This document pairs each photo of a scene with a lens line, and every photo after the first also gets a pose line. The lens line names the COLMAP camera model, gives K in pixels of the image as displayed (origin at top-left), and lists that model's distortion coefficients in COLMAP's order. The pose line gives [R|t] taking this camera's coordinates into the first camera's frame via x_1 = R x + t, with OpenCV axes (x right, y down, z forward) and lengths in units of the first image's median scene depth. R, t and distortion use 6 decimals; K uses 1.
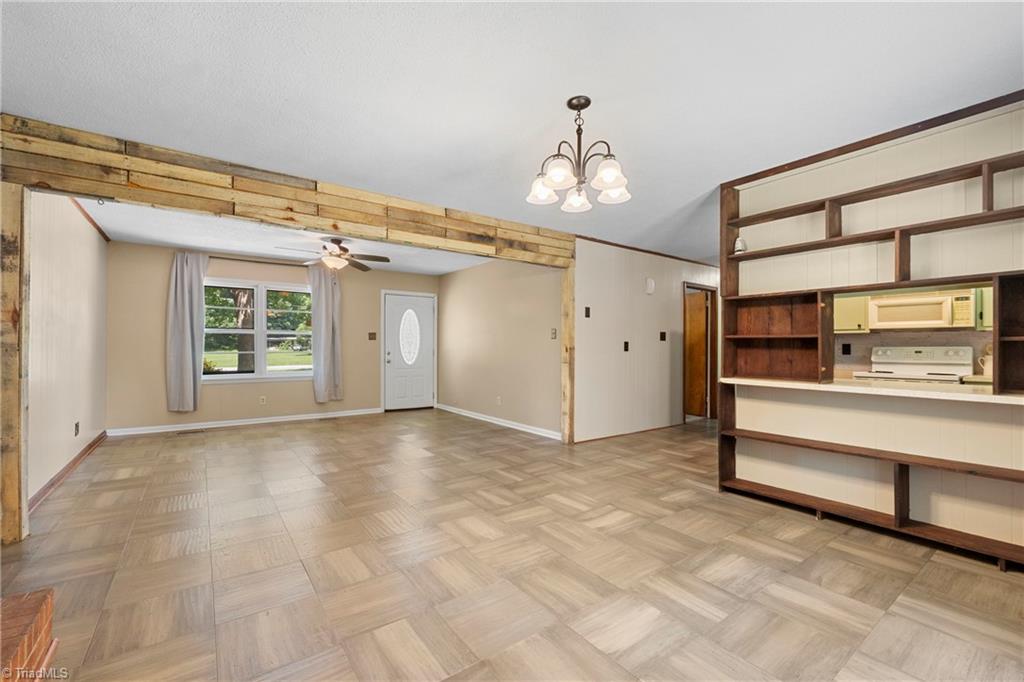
lens RADIAL K [[432.4, 0, 508.9], [0, 432.4, 344.4], [0, 0, 1]] dist [0.002210, 0.000170]
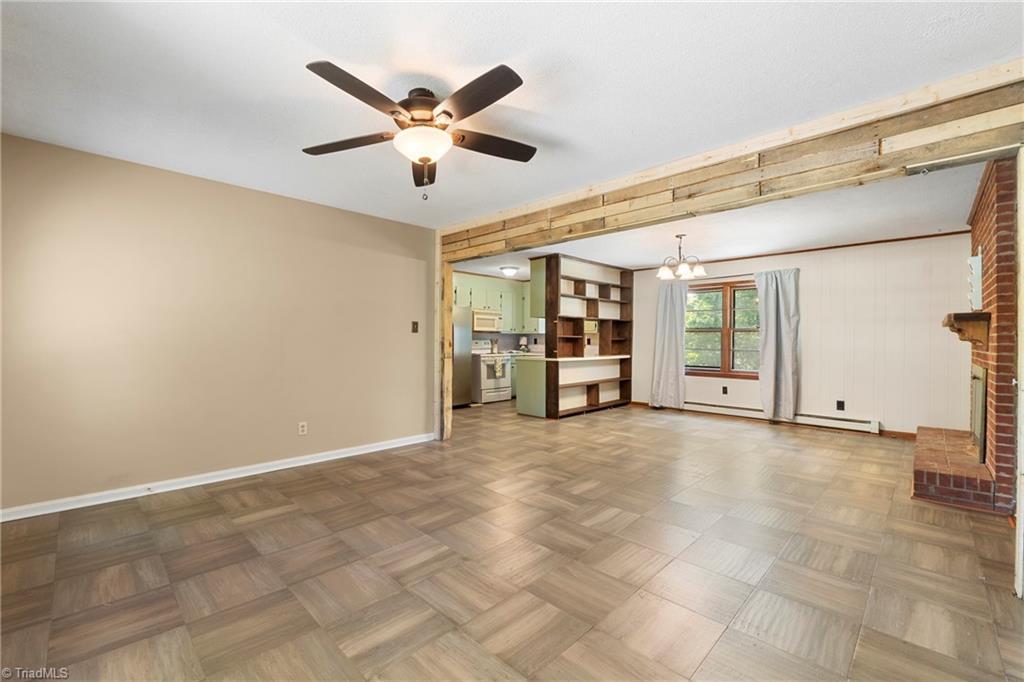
lens RADIAL K [[432.4, 0, 509.0], [0, 432.4, 342.1], [0, 0, 1]] dist [0.002210, 0.000170]
pose [[-0.172165, -0.009697, 0.985020, -1.315231], [-0.011603, 0.999902, 0.007816, -0.005196], [-0.985000, -0.010084, -0.172261, 1.555672]]
